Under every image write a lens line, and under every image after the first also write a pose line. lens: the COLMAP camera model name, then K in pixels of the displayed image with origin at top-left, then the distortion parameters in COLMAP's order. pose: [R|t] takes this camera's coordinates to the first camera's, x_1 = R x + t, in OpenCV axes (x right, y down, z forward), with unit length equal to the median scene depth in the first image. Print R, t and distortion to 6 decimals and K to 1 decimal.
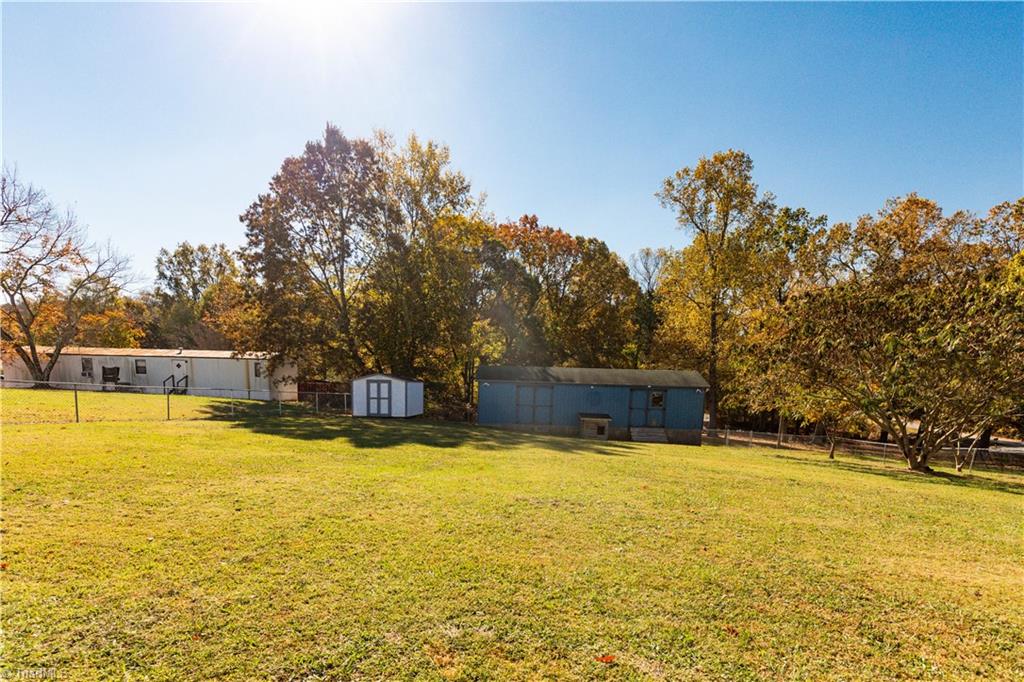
lens RADIAL K [[455.1, 0, 512.0], [0, 455.1, 341.0], [0, 0, 1]] dist [0.000568, -0.000002]
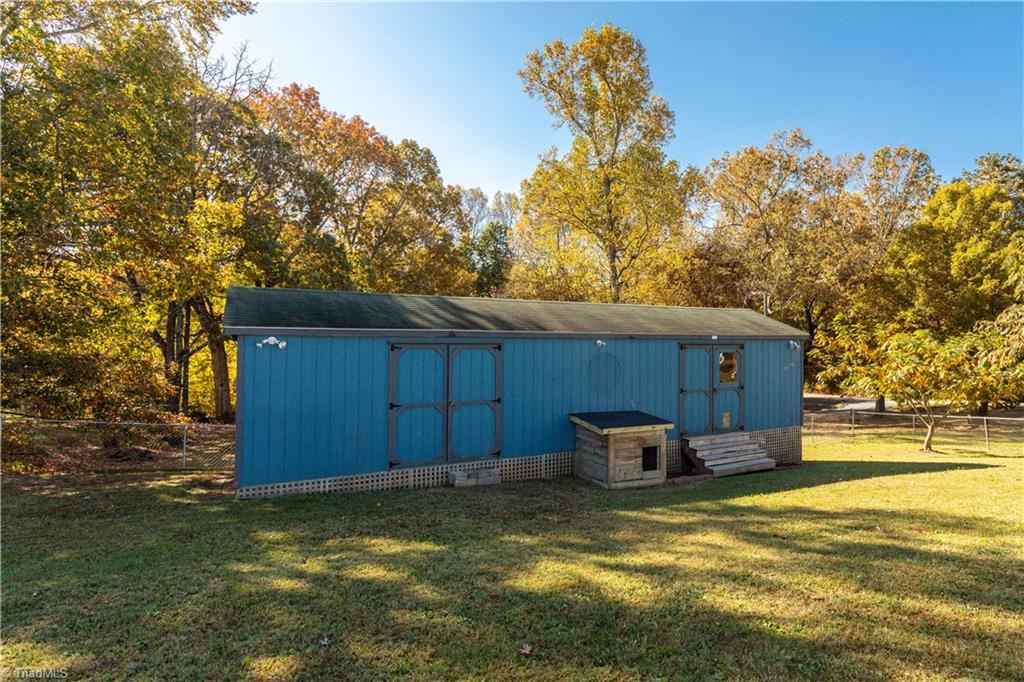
lens RADIAL K [[455.1, 0, 512.0], [0, 455.1, 341.0], [0, 0, 1]] dist [0.000568, -0.000002]
pose [[0.864058, -0.016343, 0.503126, -0.050248], [0.001518, 0.999553, 0.029862, 0.070996], [-0.503389, -0.025039, 0.863697, 0.562072]]
